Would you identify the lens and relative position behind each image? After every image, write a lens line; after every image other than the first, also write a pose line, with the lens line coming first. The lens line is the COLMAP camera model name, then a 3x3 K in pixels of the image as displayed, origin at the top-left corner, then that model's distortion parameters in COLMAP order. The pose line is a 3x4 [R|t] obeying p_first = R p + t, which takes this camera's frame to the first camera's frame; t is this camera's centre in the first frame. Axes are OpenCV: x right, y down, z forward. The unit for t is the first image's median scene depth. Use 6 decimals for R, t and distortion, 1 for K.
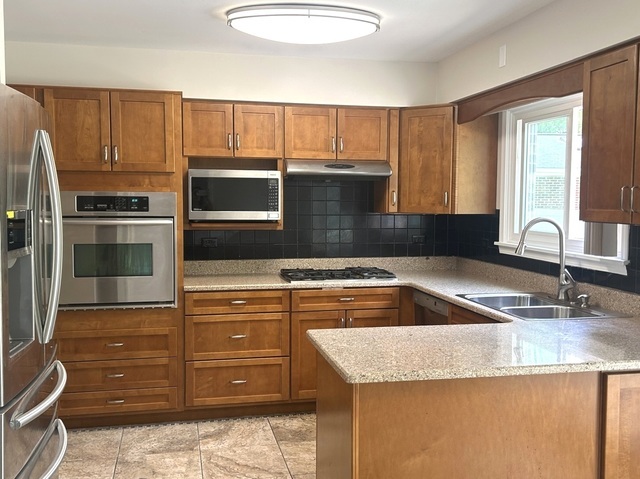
lens RADIAL K [[674.8, 0, 321.2], [0, 674.8, 240.1], [0, 0, 1]] dist [0.043896, 0.000000]
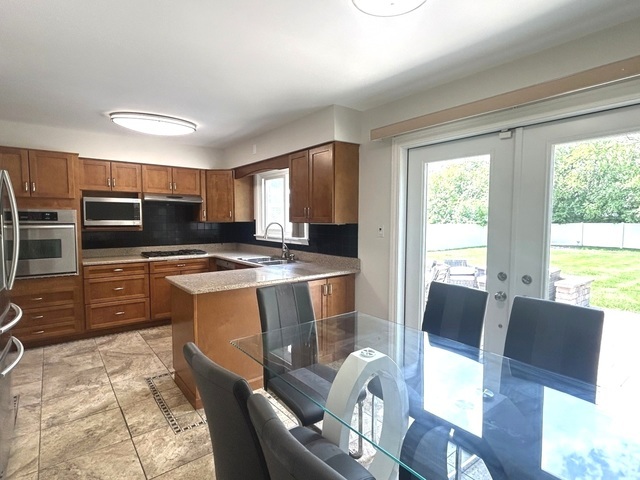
lens RADIAL K [[344.3, 0, 324.0], [0, 344.3, 242.7], [0, 0, 1]] dist [0.006709, -0.001155]
pose [[0.898119, -0.035044, 0.438353, -0.029185], [0.029511, 0.999376, 0.019431, 0.016548], [-0.438760, -0.004515, 0.898593, -0.097685]]
